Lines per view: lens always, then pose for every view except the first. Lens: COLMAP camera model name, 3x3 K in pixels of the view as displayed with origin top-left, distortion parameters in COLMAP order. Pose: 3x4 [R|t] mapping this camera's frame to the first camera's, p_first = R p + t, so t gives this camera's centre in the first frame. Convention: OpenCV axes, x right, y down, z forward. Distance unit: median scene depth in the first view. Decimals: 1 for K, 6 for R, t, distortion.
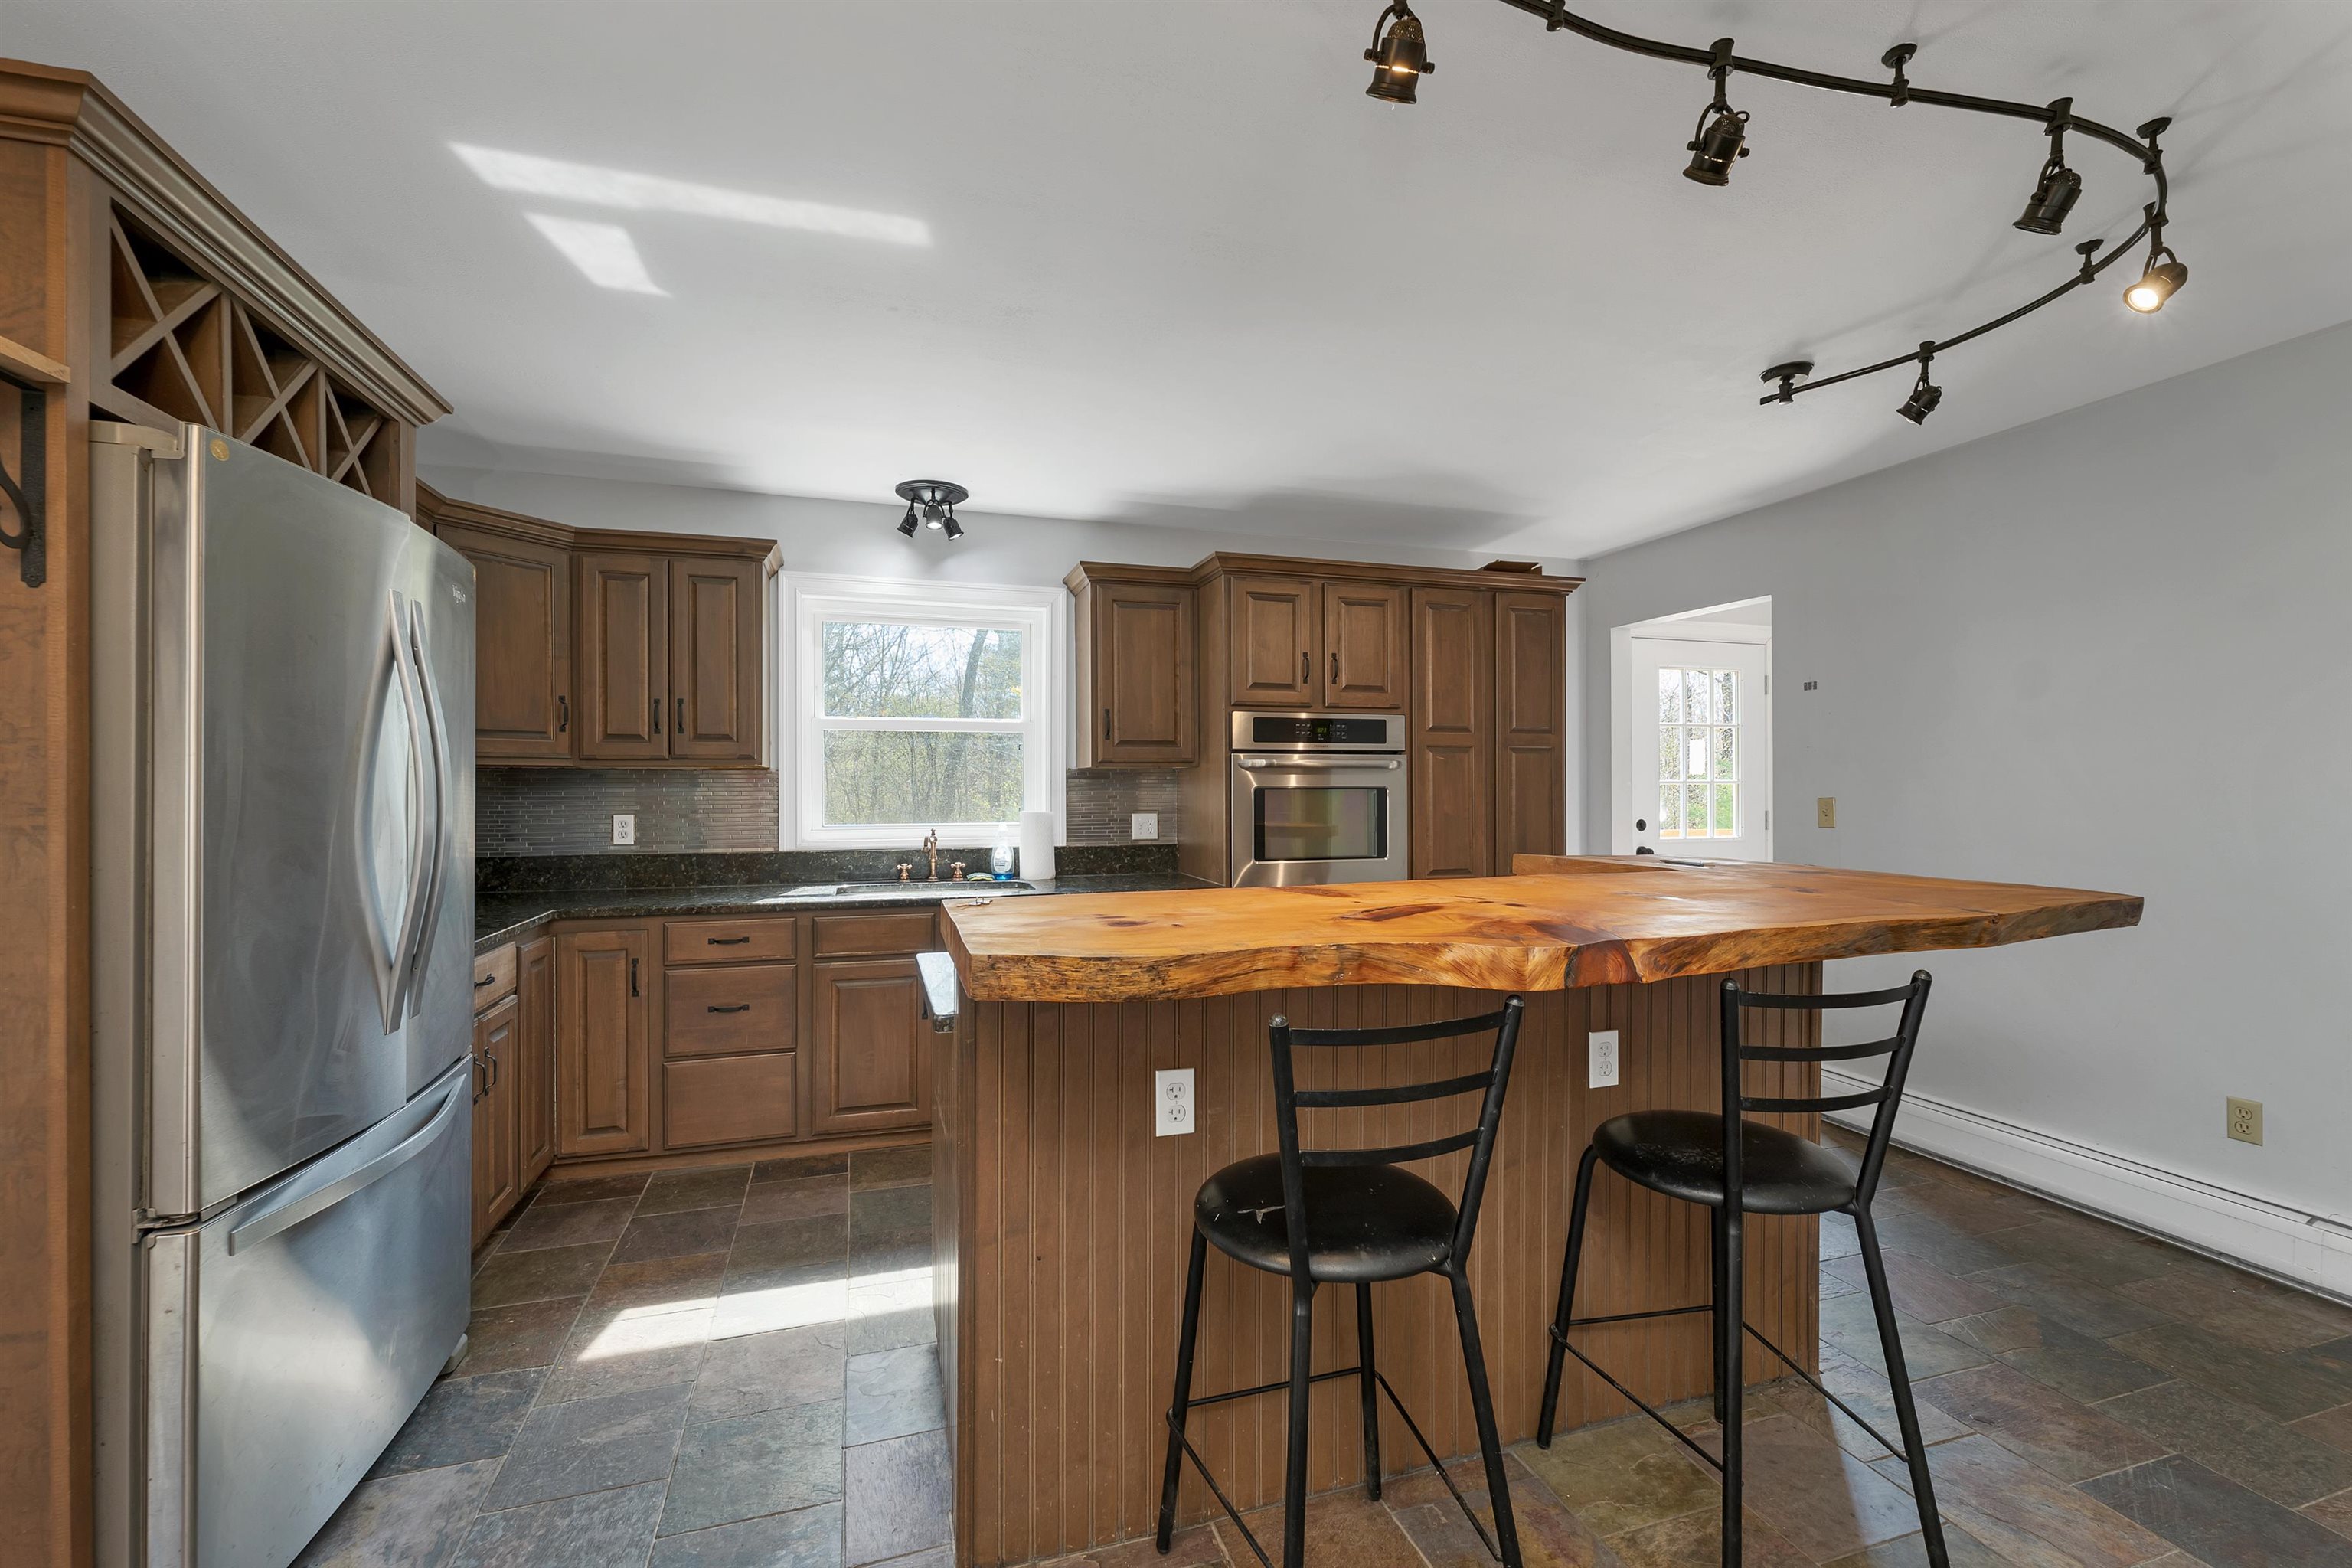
lens RADIAL K [[971.7, 0, 1170.7], [0, 971.7, 791.4], [0, 0, 1]] dist [0.009984, 0.000073]
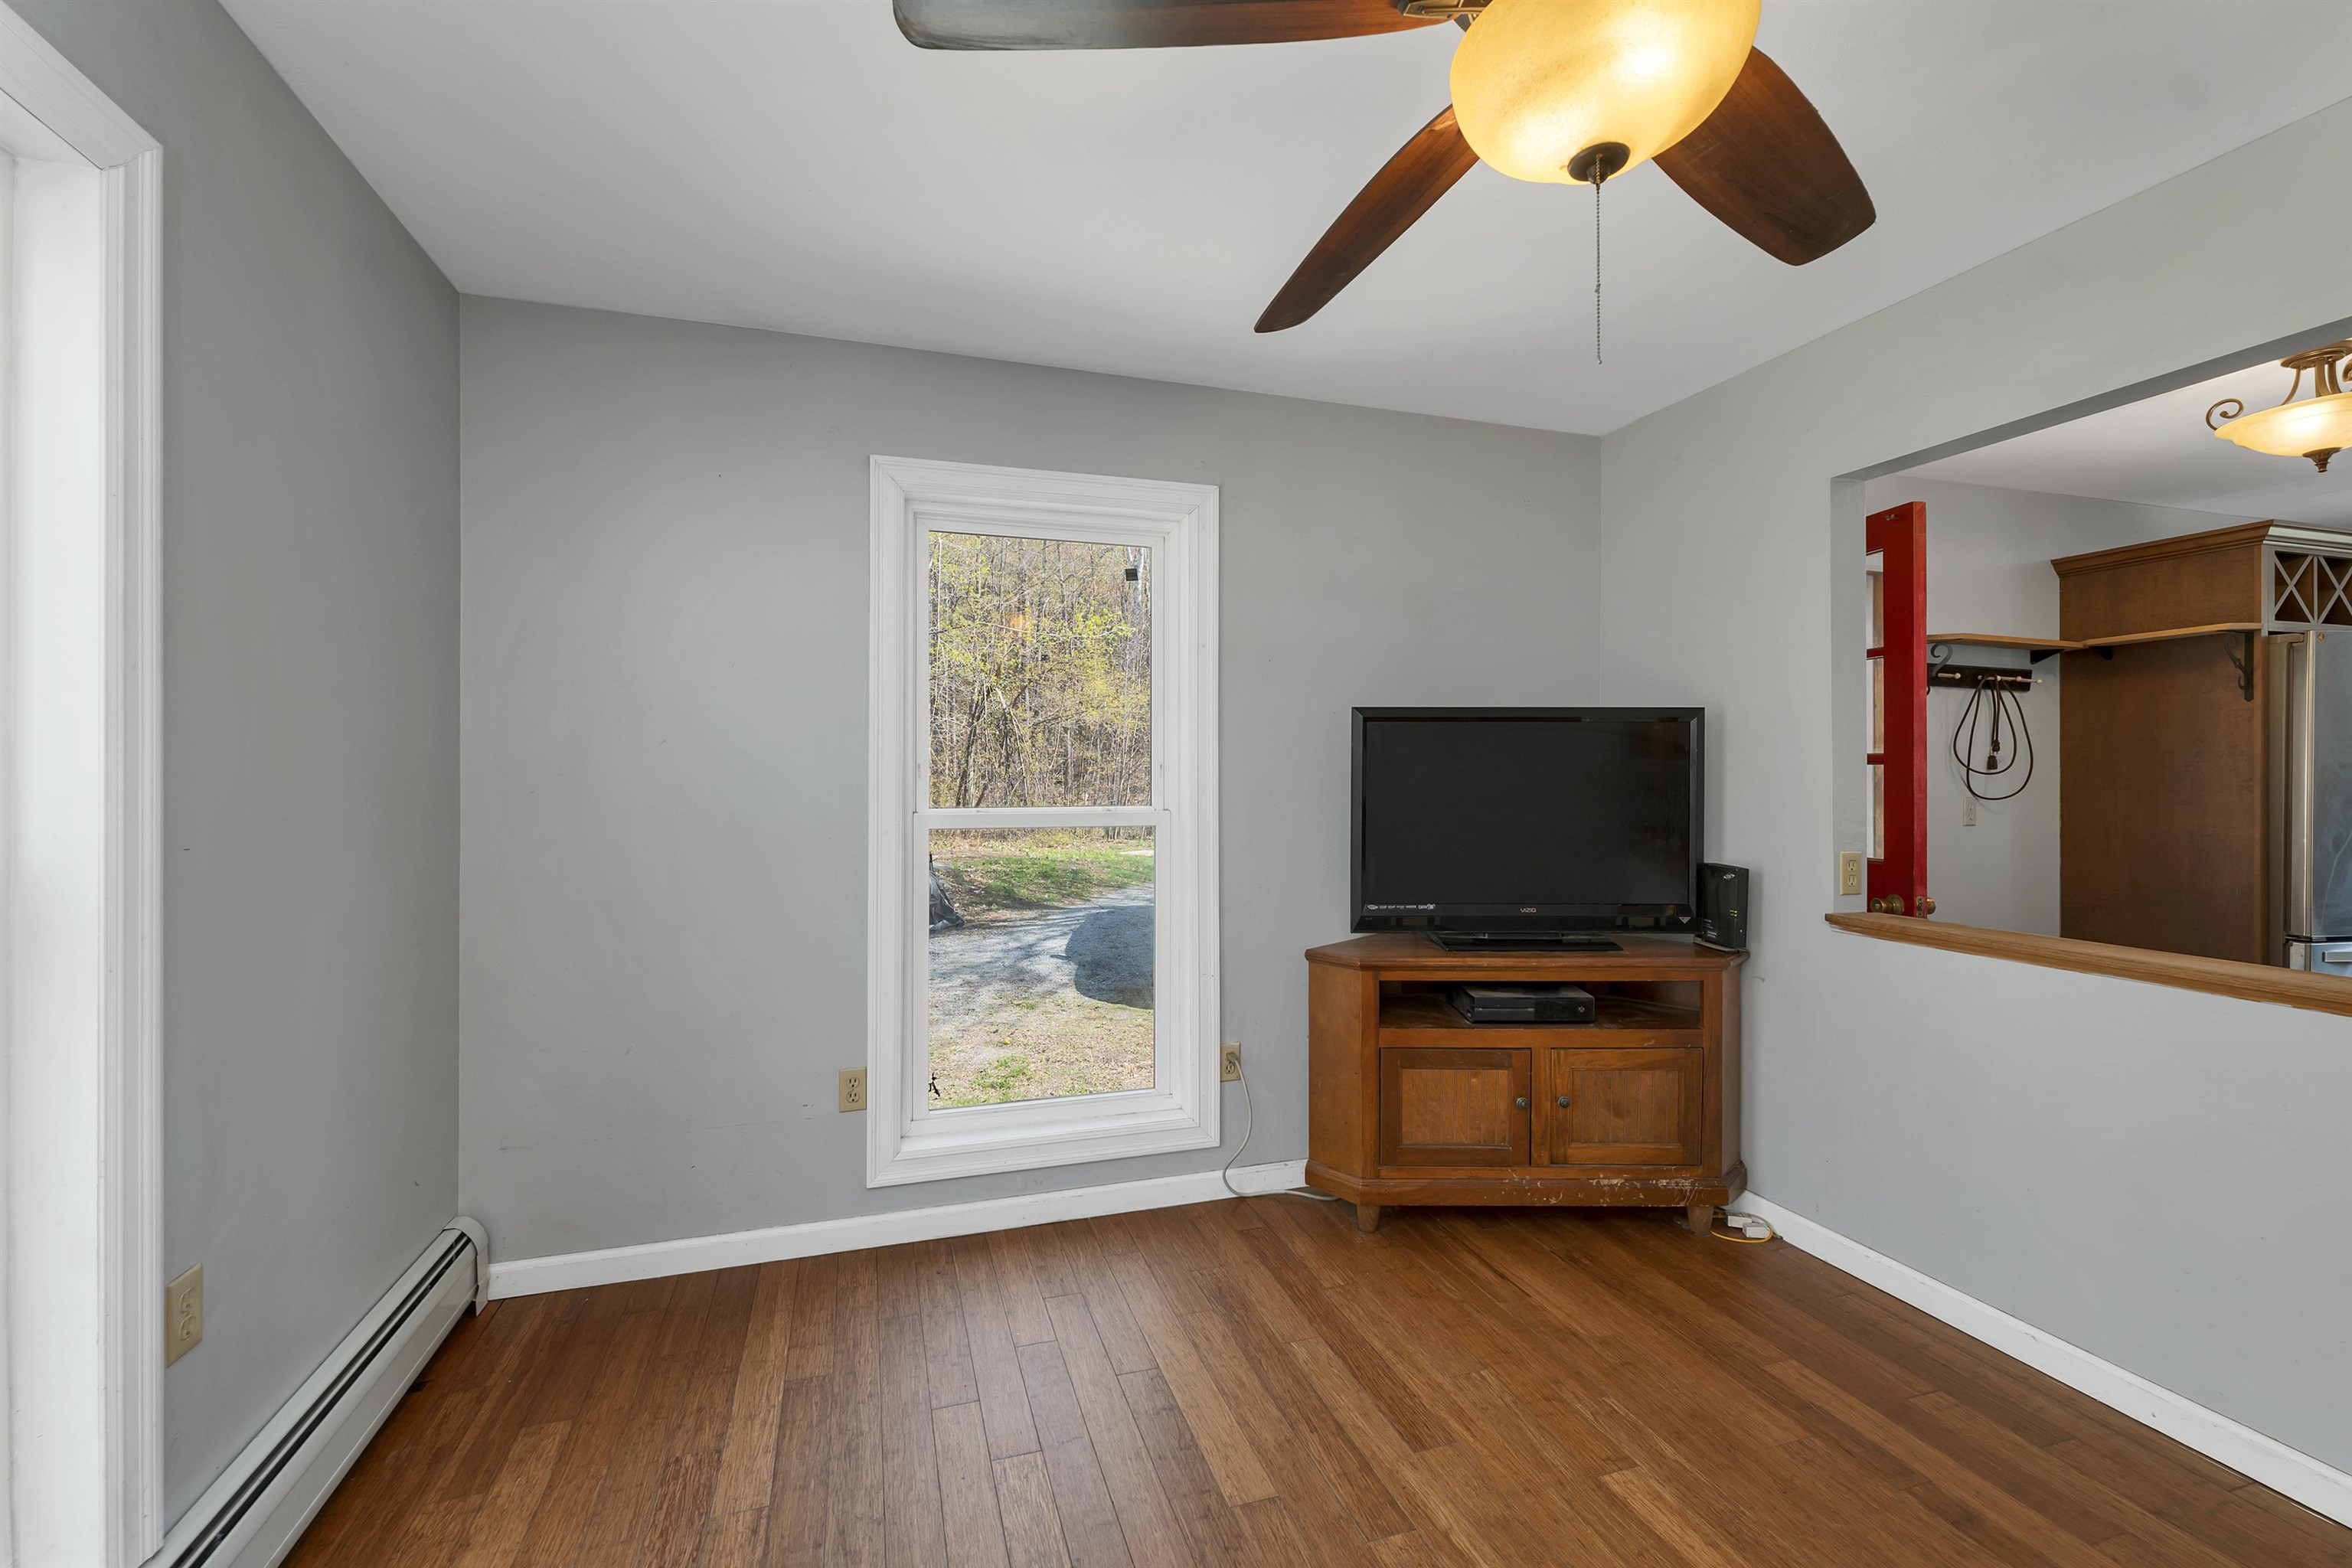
lens RADIAL K [[971.7, 0, 1170.0], [0, 971.7, 780.0], [0, 0, 1]] dist [0.009984, 0.000073]
pose [[0.023028, 0.004230, -0.999726, 0.523403], [-0.006883, 0.999968, 0.004073, 0.009533], [0.999711, 0.006787, 0.023056, -0.706165]]
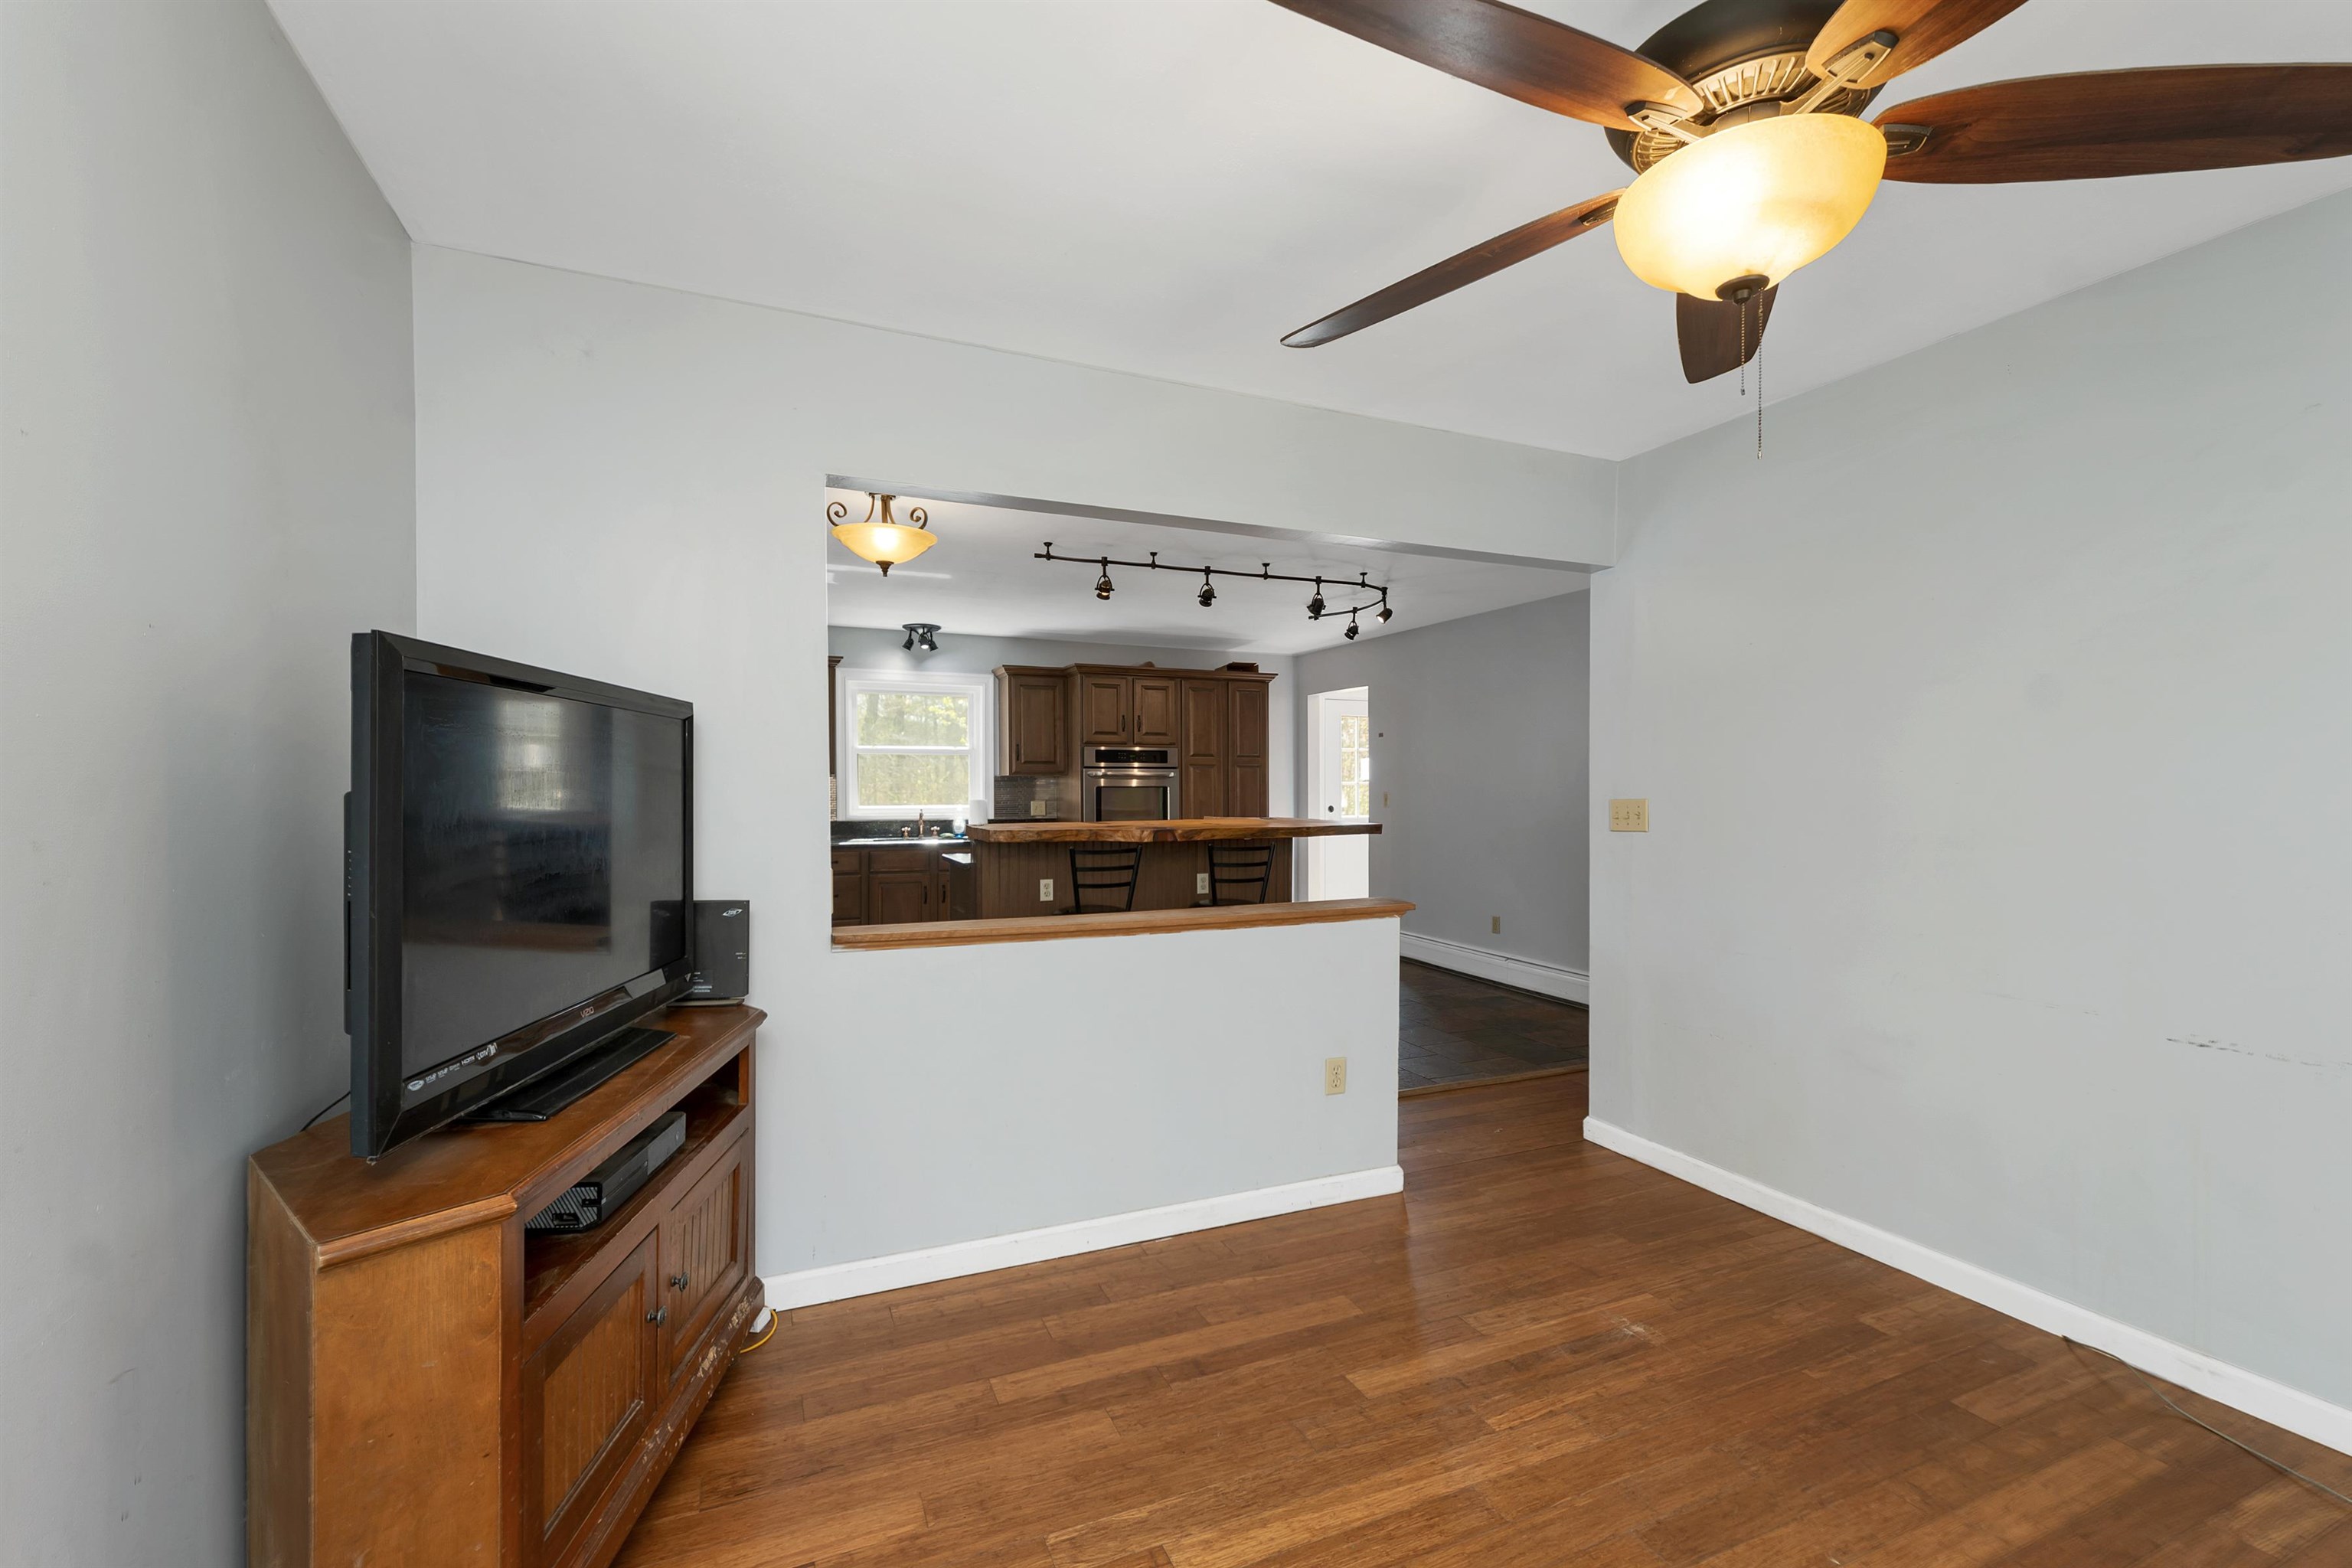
lens RADIAL K [[971.7, 0, 1181.0], [0, 971.7, 799.7], [0, 0, 1]] dist [0.009984, 0.000073]
pose [[0.993325, -0.000159, 0.115346, 0.031485], [-0.000714, 0.999971, 0.007530, 0.007351], [-0.115344, -0.007562, 0.993297, -0.889780]]
